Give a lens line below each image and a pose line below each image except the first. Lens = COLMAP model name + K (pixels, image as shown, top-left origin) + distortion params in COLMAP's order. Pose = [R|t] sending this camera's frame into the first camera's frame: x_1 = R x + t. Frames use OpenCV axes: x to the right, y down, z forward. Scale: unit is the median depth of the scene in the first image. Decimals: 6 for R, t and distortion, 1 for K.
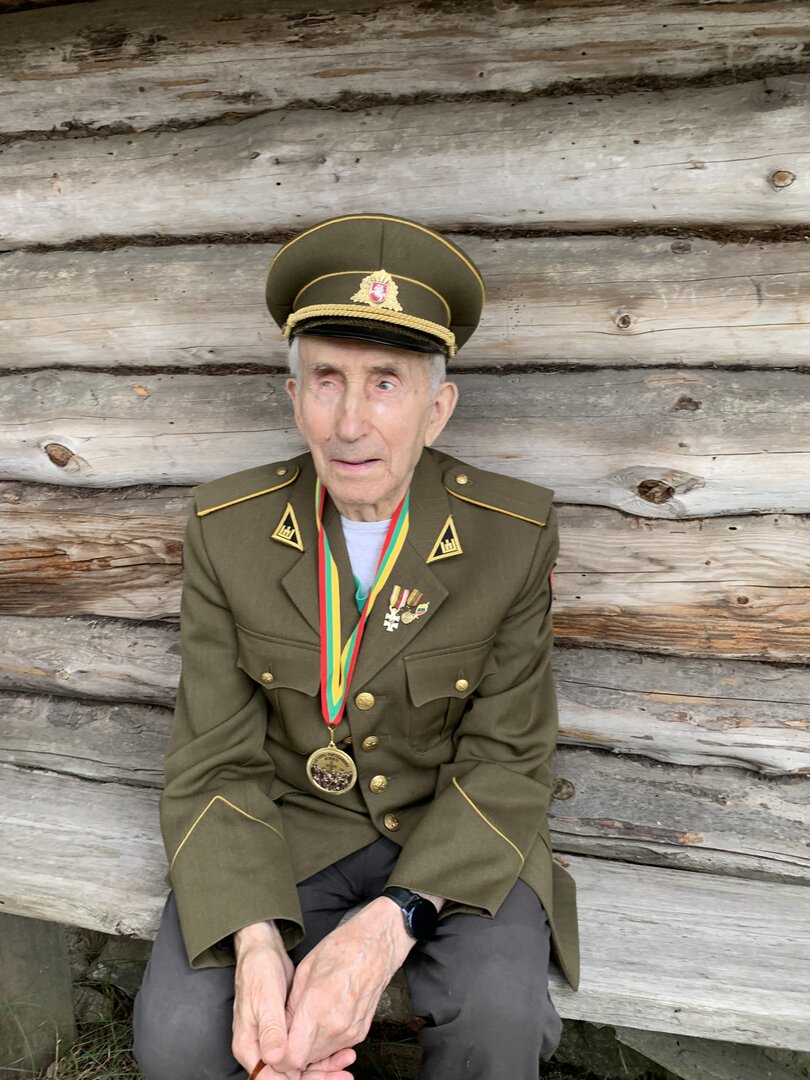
lens RADIAL K [[828.3, 0, 385.6], [0, 828.3, 529.2], [0, 0, 1]] dist [0.034569, -0.040318]
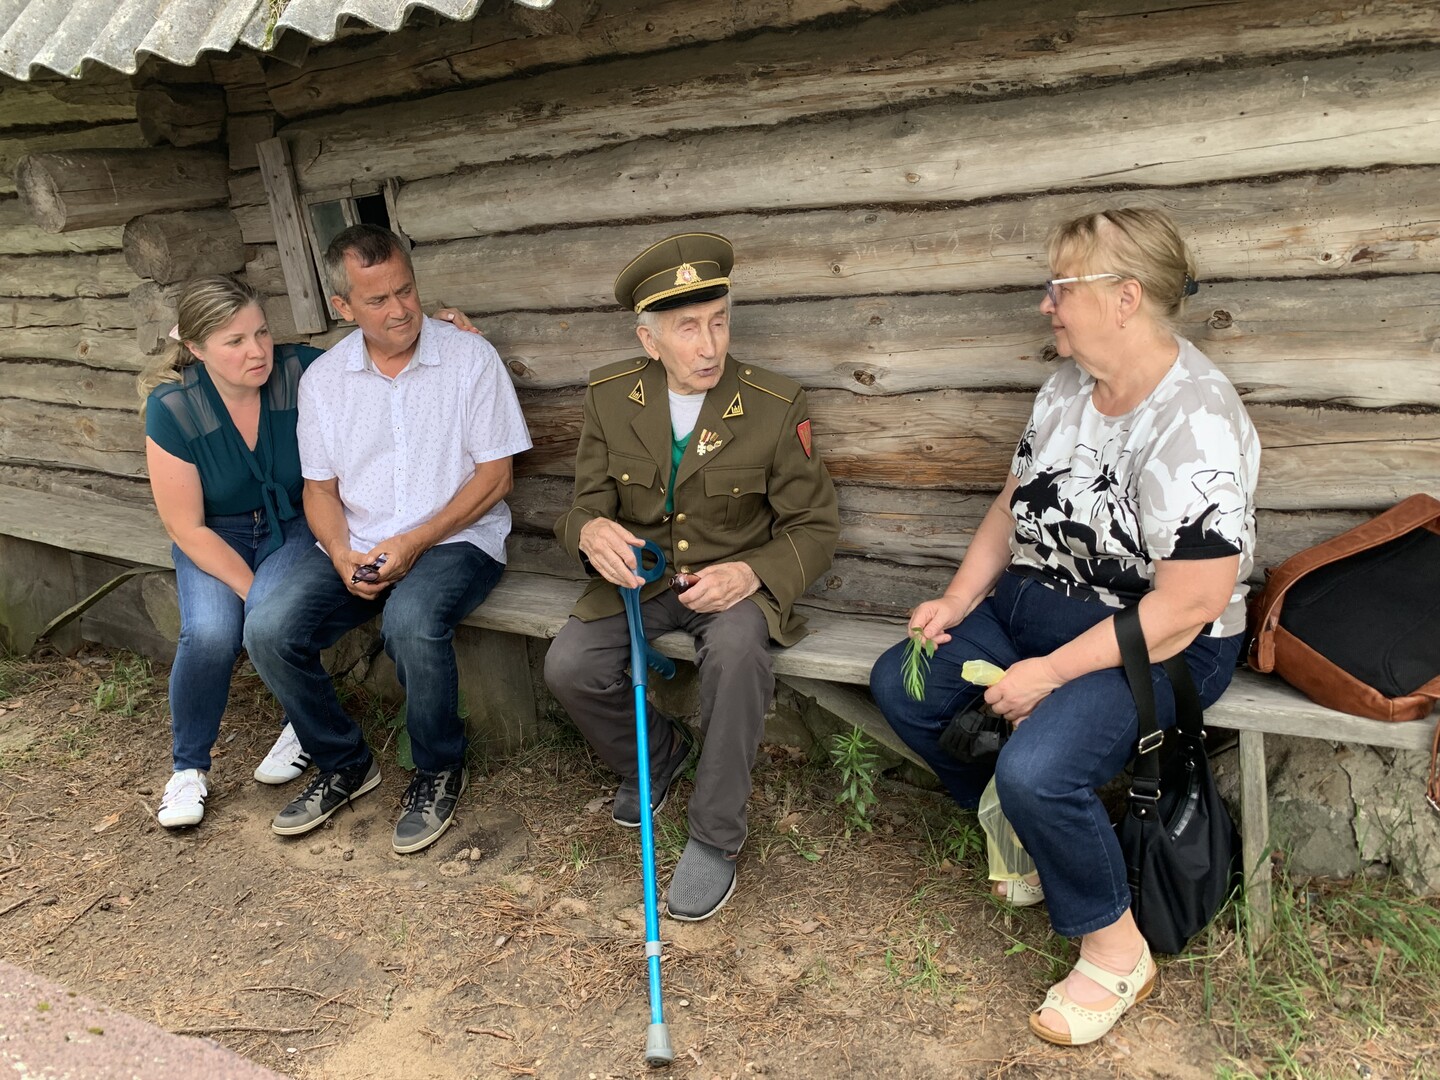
lens RADIAL K [[1104.3, 0, 684.0], [0, 1104.3, 525.4], [0, 0, 1]] dist [0.034569, -0.040318]
pose [[0.959121, -0.000613, -0.282995, 0.565261], [0.020344, 0.997560, 0.066790, 0.082271], [0.282263, -0.069817, 0.956793, -1.045500]]
